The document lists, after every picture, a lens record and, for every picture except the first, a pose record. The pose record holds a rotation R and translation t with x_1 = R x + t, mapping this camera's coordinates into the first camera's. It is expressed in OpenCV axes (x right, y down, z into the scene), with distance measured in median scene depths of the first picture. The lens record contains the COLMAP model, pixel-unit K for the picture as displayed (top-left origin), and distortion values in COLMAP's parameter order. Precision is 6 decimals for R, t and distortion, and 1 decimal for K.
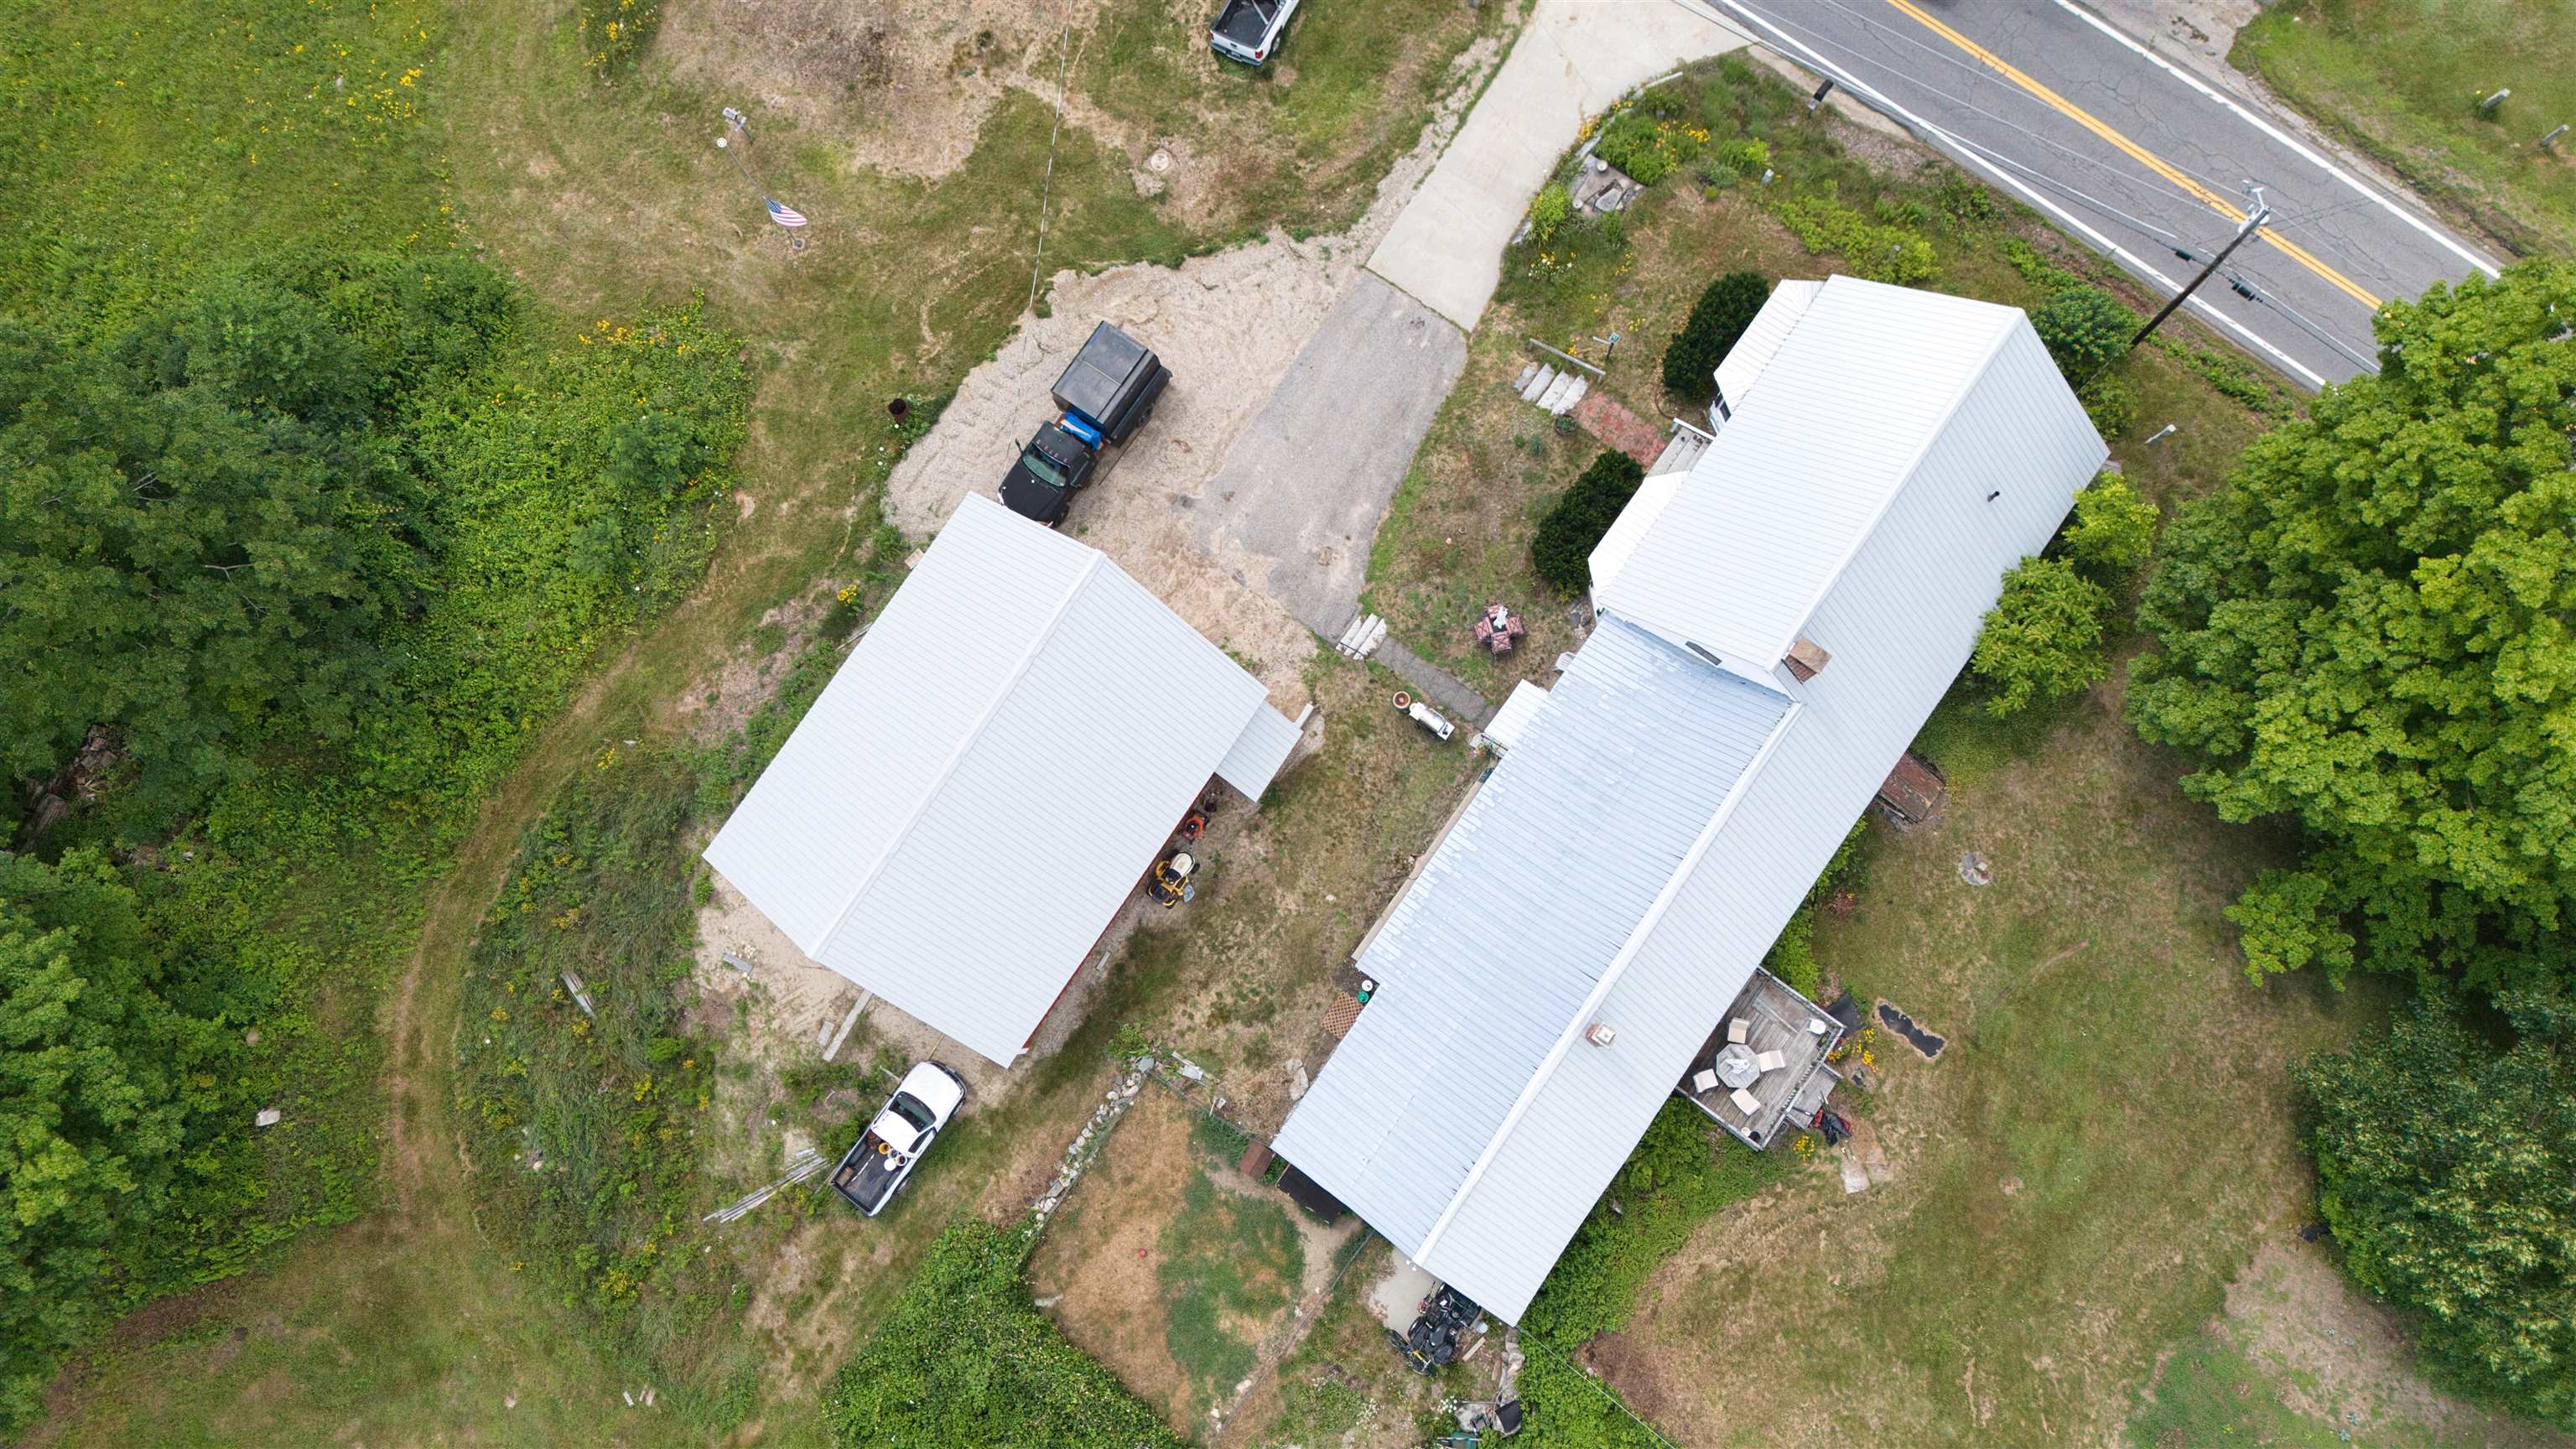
lens RADIAL K [[1810.3, 0, 1296.6], [0, 1810.3, 726.1], [0, 0, 1]] dist [0.072965, -0.074894]
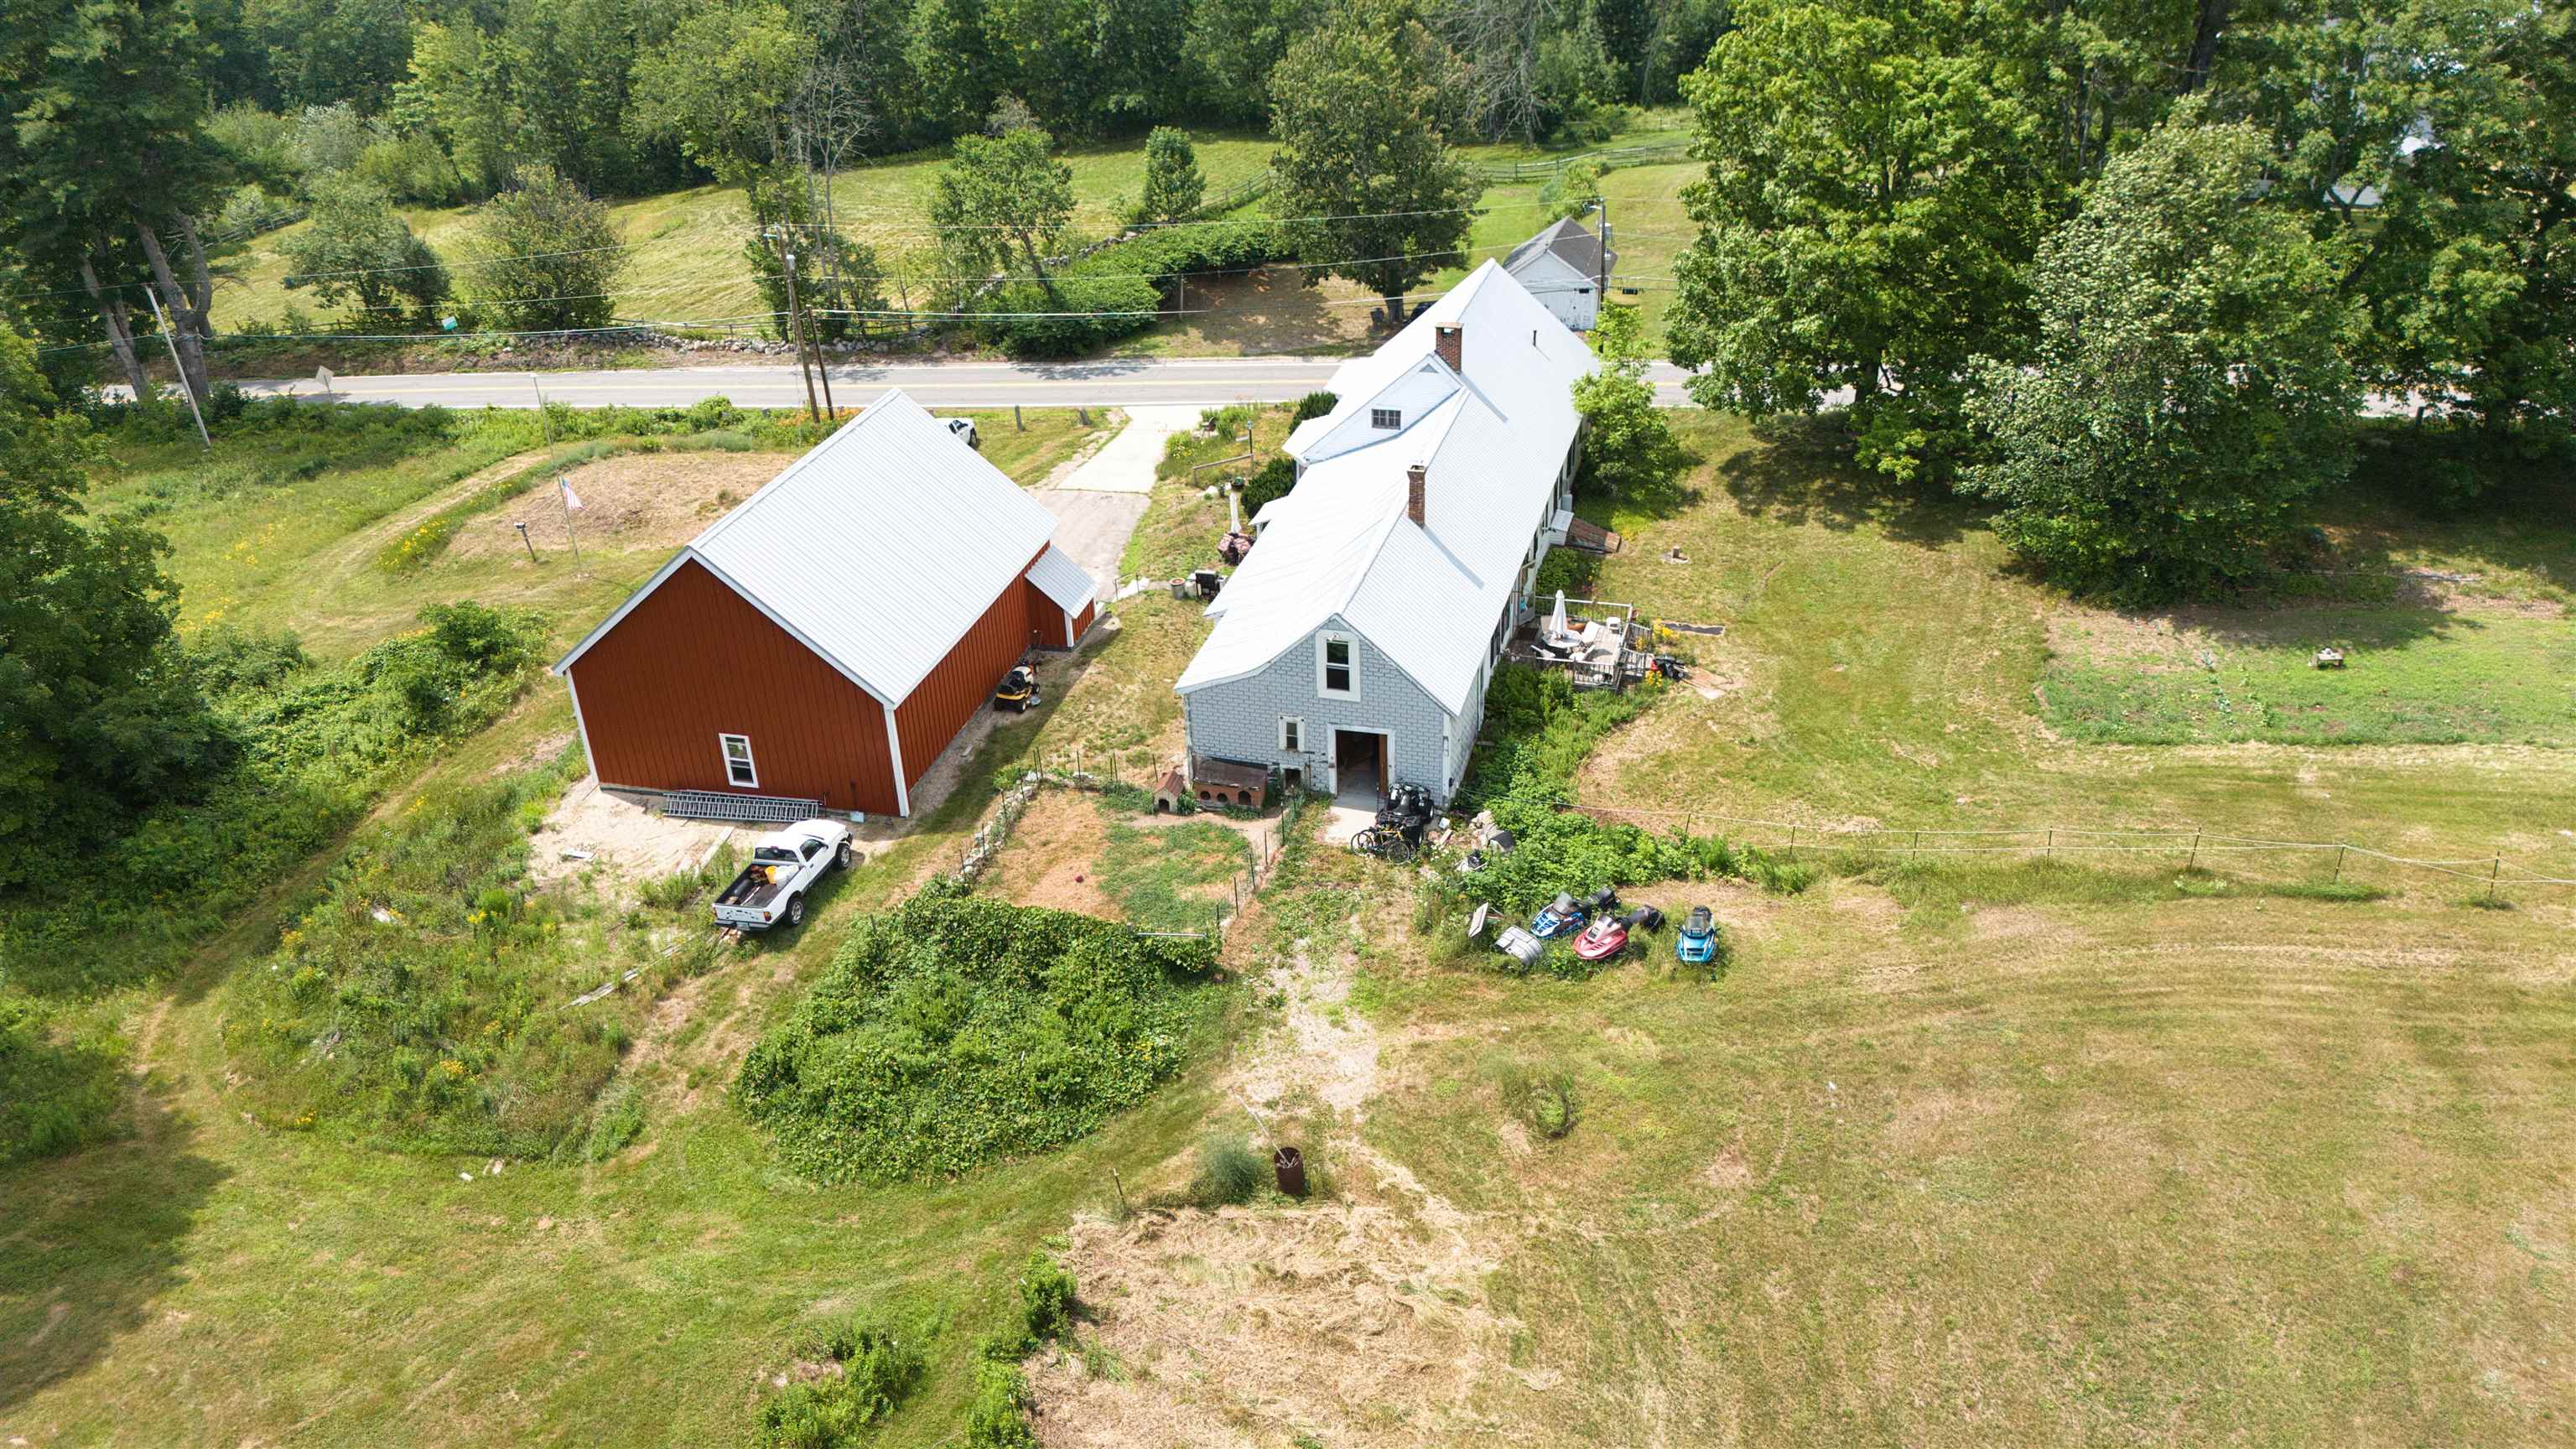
lens RADIAL K [[1810.5, 0, 1304.4], [0, 1810.5, 733.0], [0, 0, 1]] dist [0.091941, -0.094476]
pose [[0.936394, -0.198046, 0.289731, -0.223115], [0.350224, 0.580396, -0.735176, 0.941312], [-0.022560, 0.789885, 0.612839, 0.375829]]
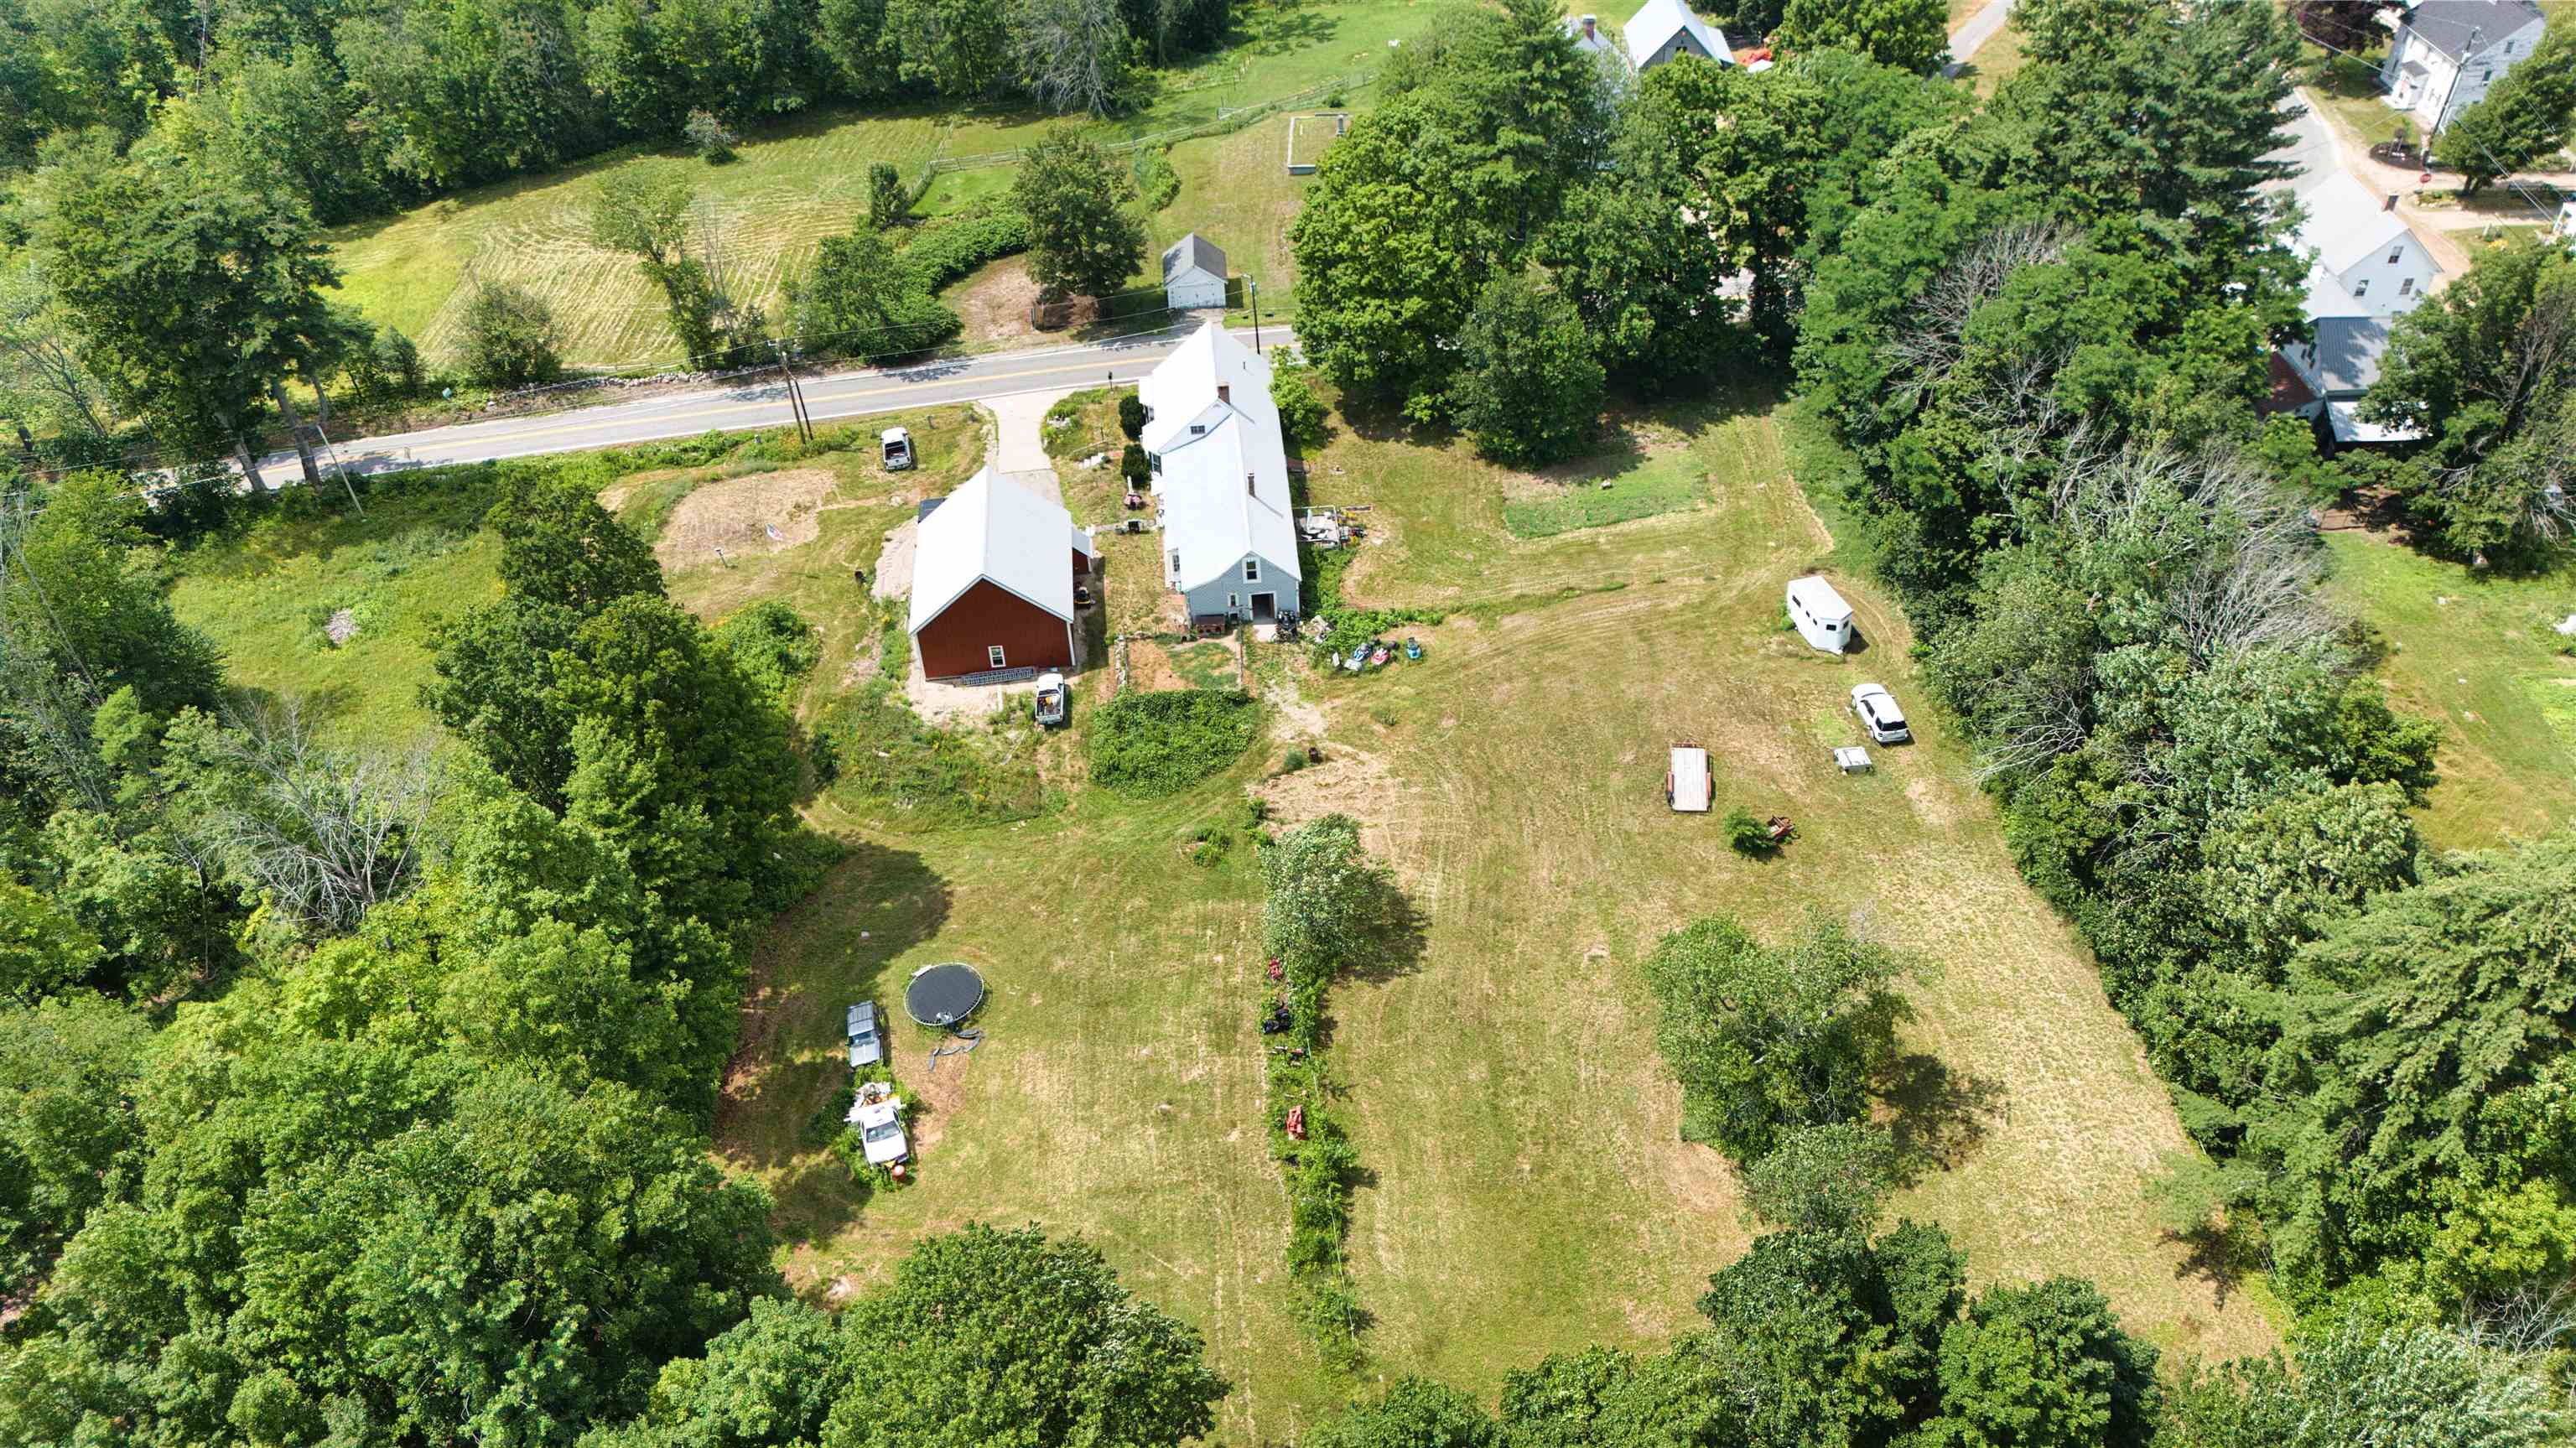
lens RADIAL K [[1810.4, 0, 1304.4], [0, 1810.4, 732.5], [0, 0, 1]] dist [0.091941, -0.094476]
pose [[0.760037, -0.437628, 0.480442, -1.048342], [0.646655, 0.582823, -0.492093, 1.521768], [-0.064659, 0.684689, 0.725961, -0.584806]]
